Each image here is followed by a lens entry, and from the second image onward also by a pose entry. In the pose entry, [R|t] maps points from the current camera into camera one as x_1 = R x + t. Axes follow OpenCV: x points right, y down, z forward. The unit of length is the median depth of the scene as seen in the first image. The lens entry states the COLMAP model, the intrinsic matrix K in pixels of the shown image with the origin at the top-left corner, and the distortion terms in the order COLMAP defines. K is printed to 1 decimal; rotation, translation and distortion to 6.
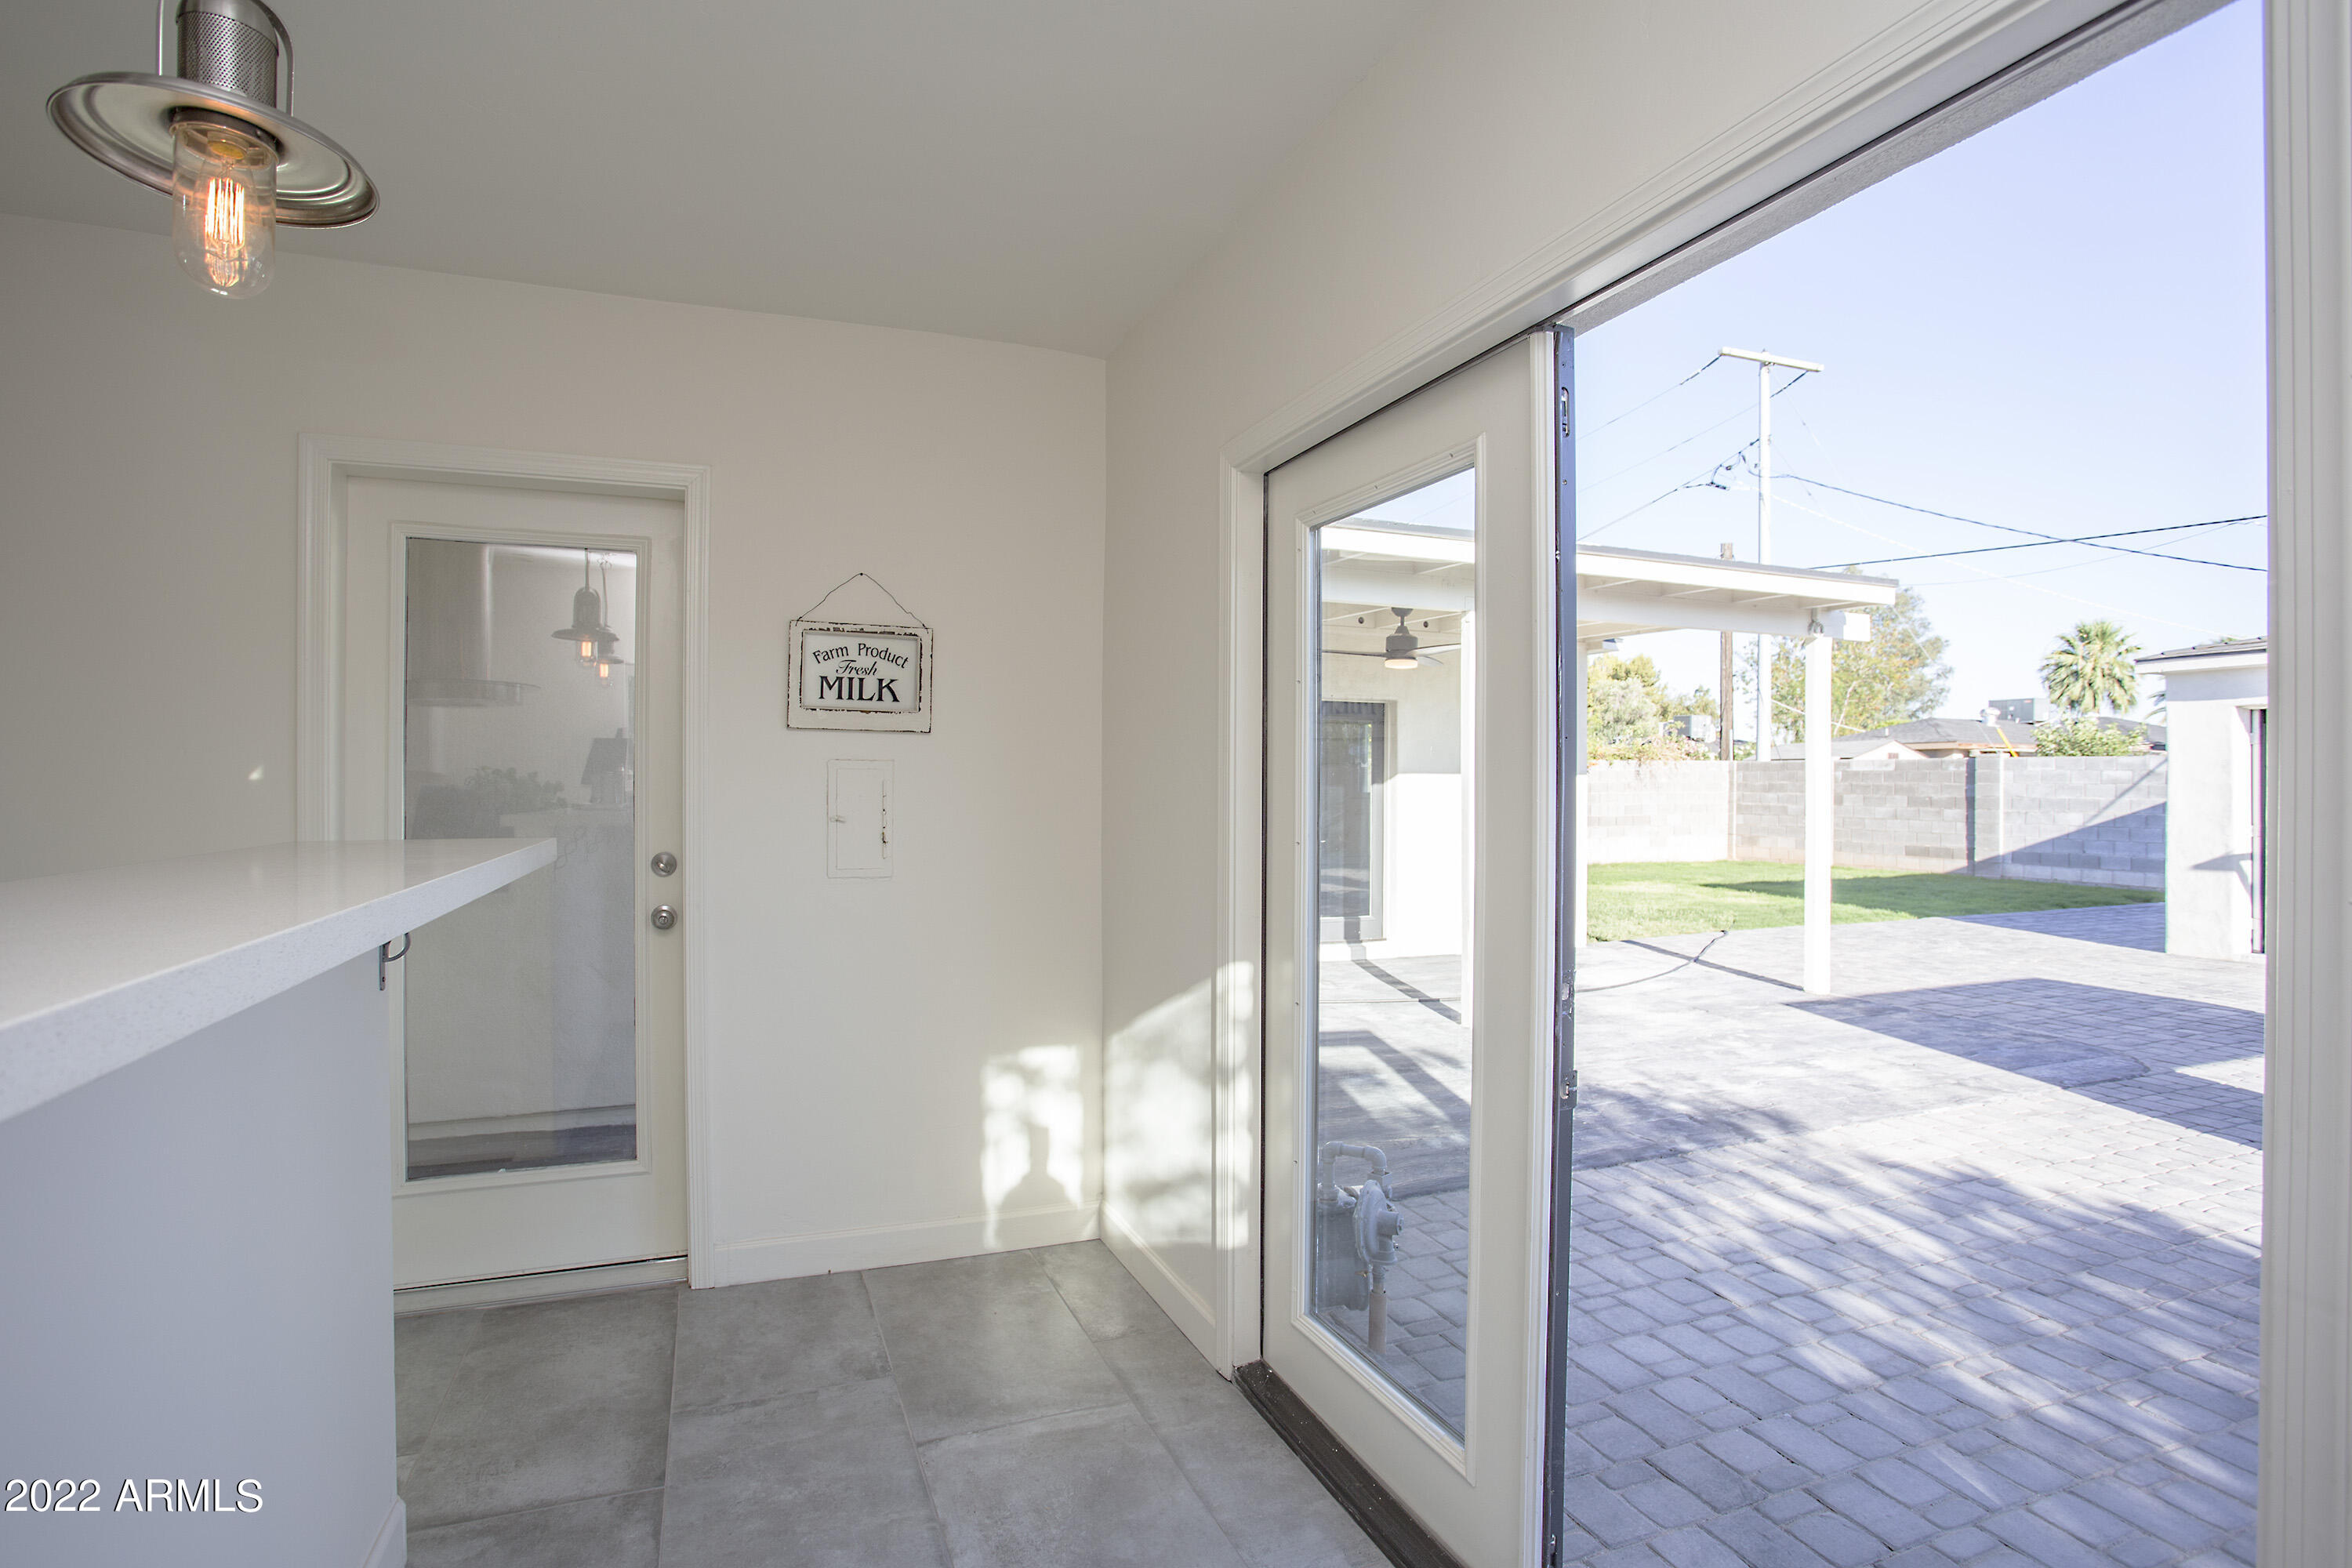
lens RADIAL K [[1164.0, 0, 1176.0], [0, 1164.0, 784.0], [0, 0, 1]] dist [-0.079299, 0.036150]
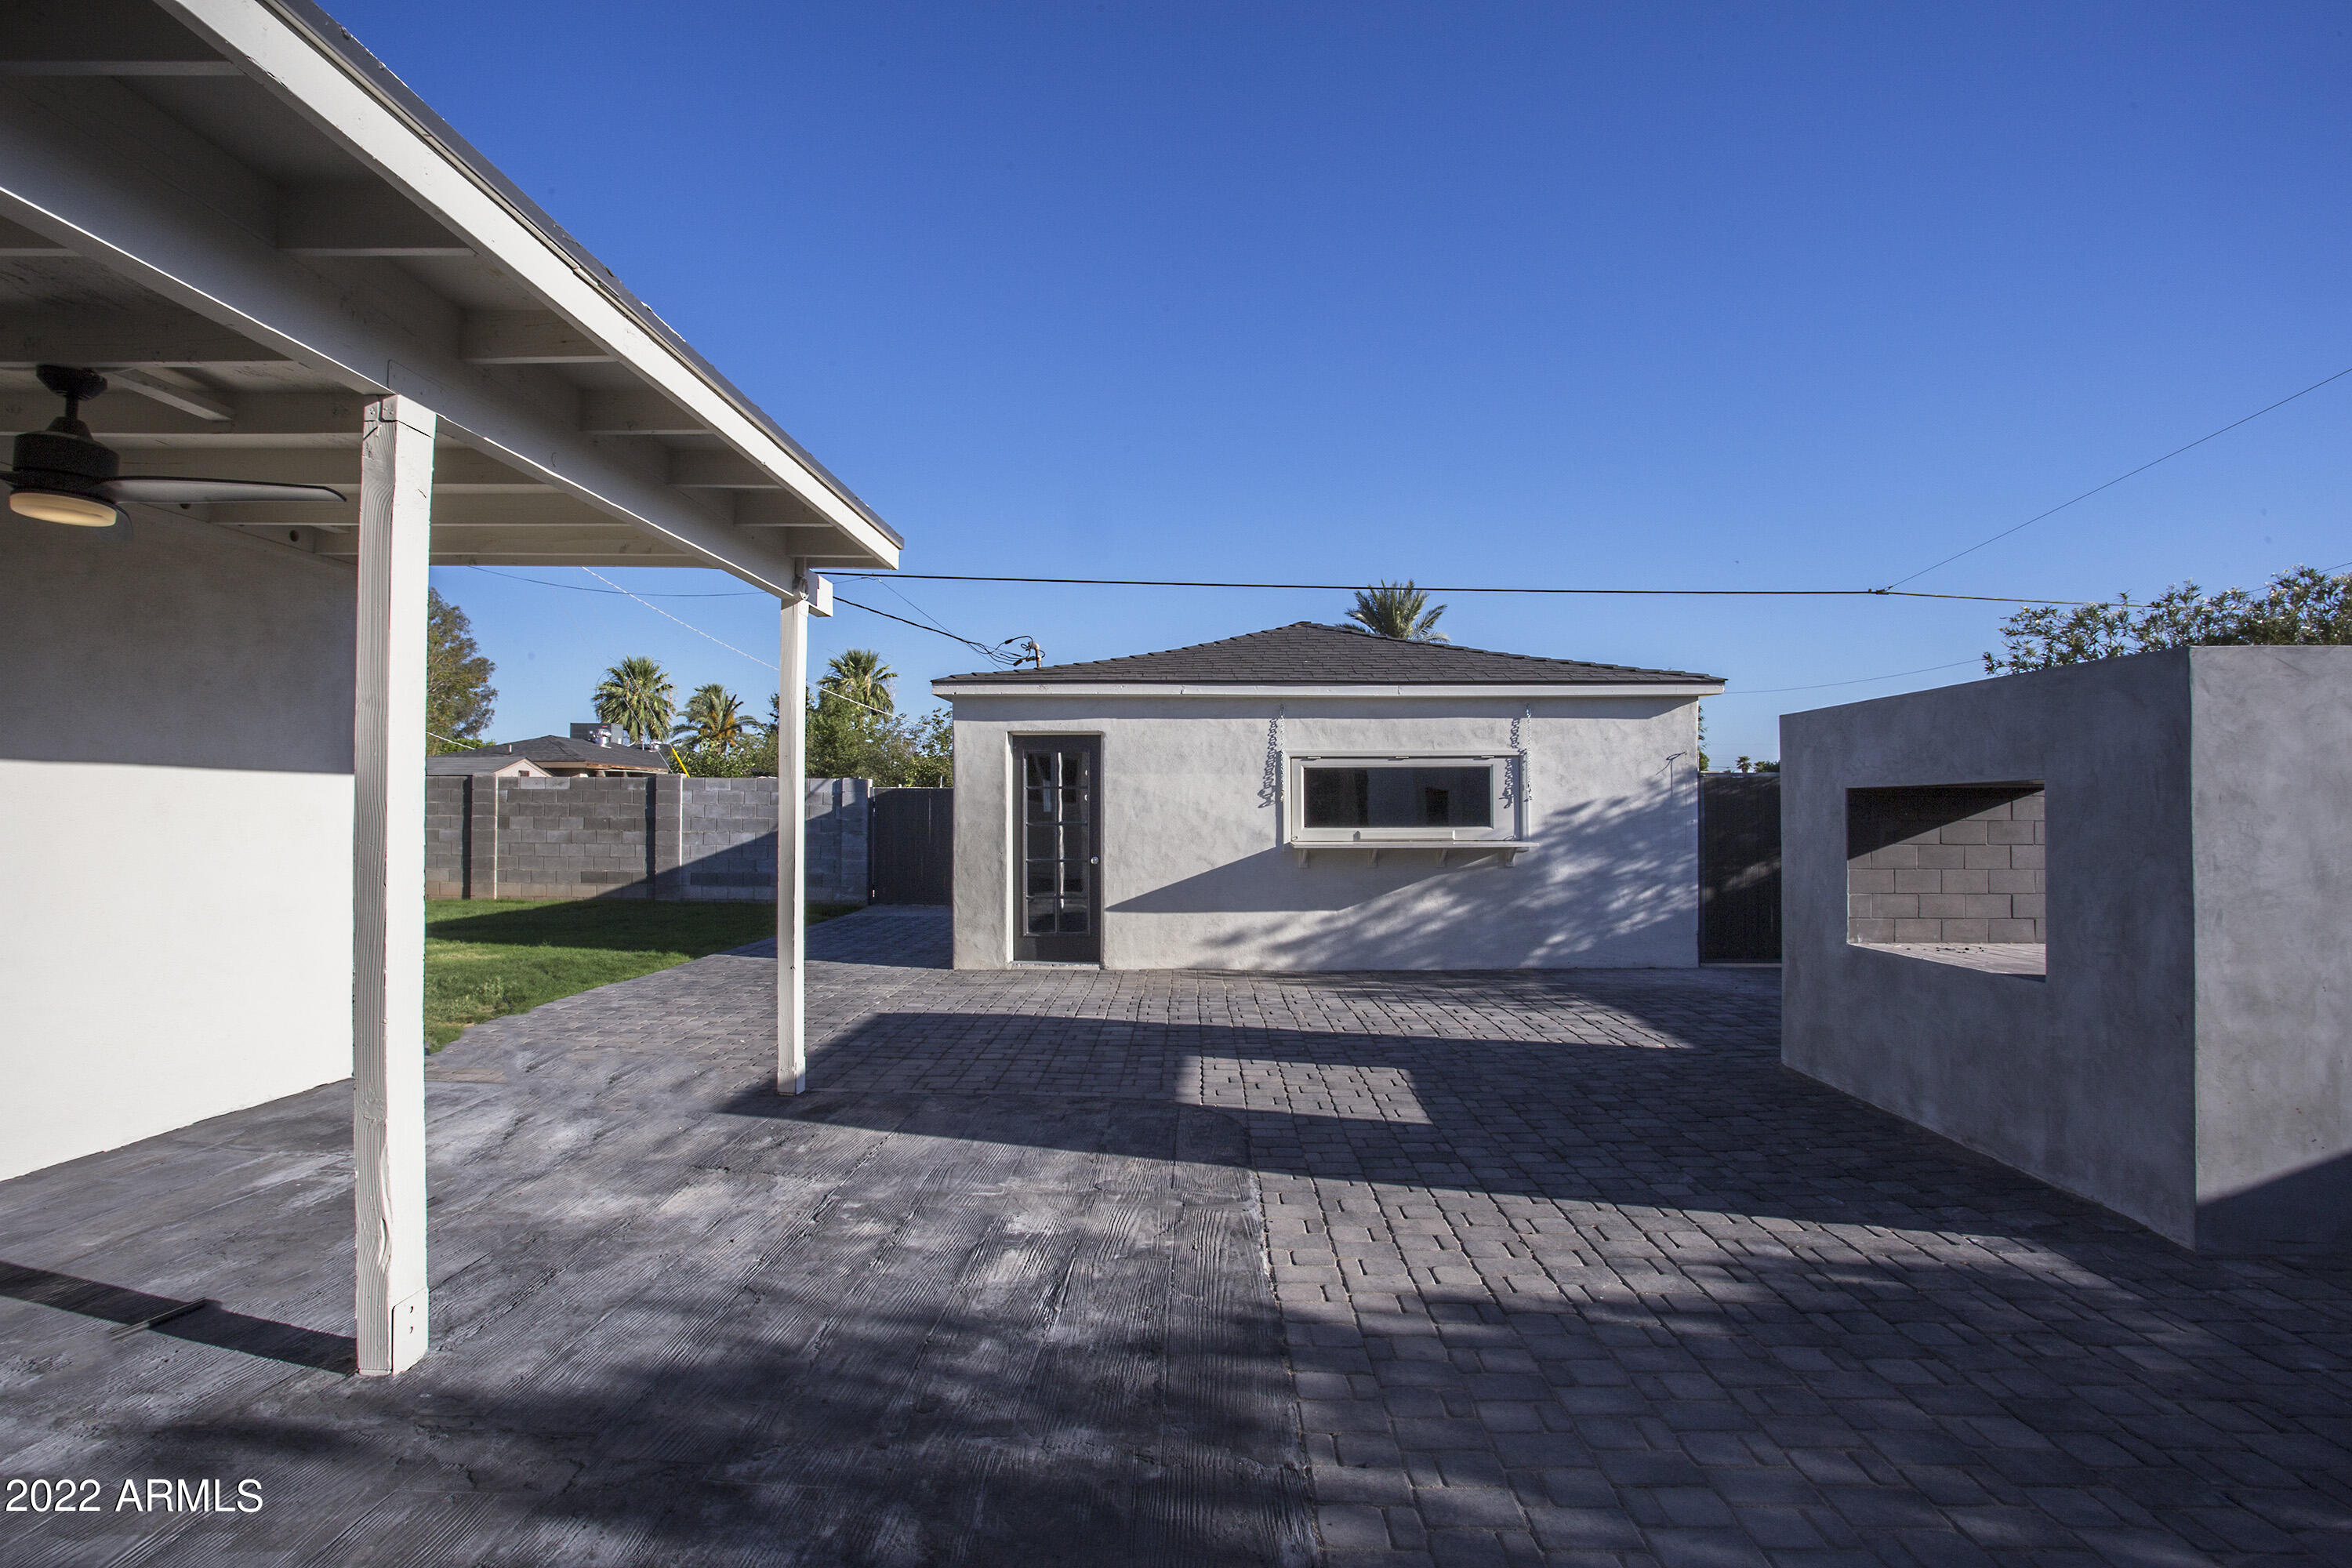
lens RADIAL K [[1157.6, 0, 1176.0], [0, 1157.6, 784.0], [0, 0, 1]] dist [-0.044677, 0.000078]
pose [[0.405092, 0.018148, 0.914096, -0.001256], [-0.000999, 0.999811, -0.019406, 0.001110], [-0.914275, 0.006948, 0.405034, 0.191209]]
